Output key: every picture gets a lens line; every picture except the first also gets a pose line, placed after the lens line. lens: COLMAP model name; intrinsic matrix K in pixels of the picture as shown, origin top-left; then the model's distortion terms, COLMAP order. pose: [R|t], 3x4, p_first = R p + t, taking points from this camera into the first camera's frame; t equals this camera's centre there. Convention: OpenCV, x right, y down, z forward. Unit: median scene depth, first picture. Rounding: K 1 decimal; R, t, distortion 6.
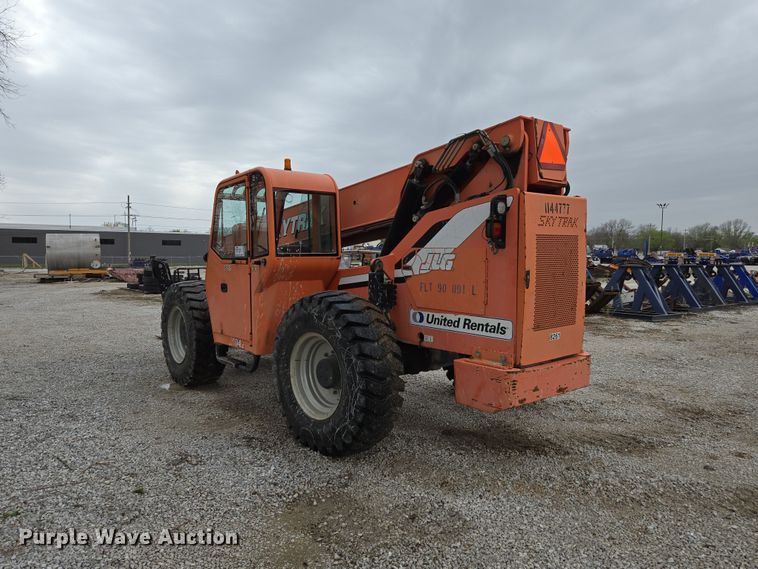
lens RADIAL K [[527.7, 0, 379.0], [0, 527.7, 284.5], [0, 0, 1]] dist [0.032077, 0.000395]
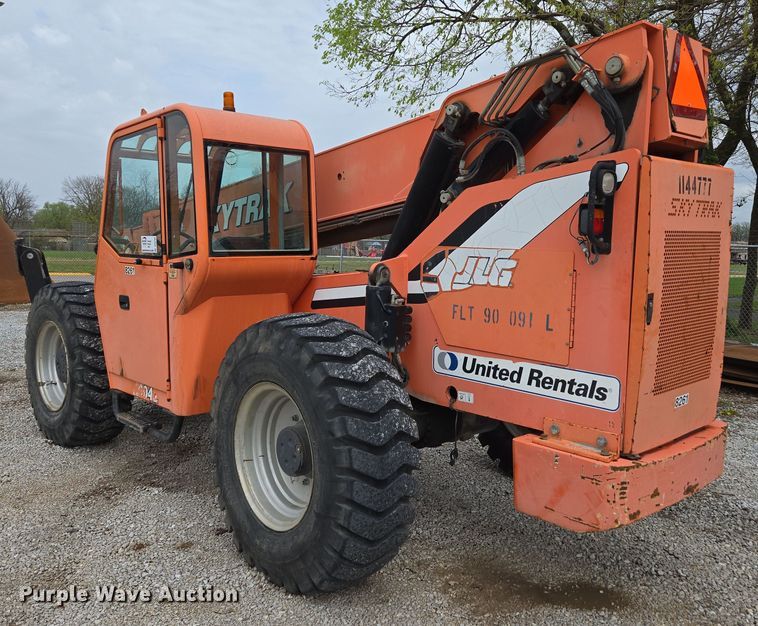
lens RADIAL K [[698.6, 0, 400.8], [0, 698.6, 312.0], [0, 0, 1]] dist [0.040103, -0.010159]
pose [[0.997553, 0.007136, 0.069542, -0.037440], [-0.010588, 0.998723, 0.049393, -0.034829], [-0.069101, -0.050008, 0.996355, 0.212456]]
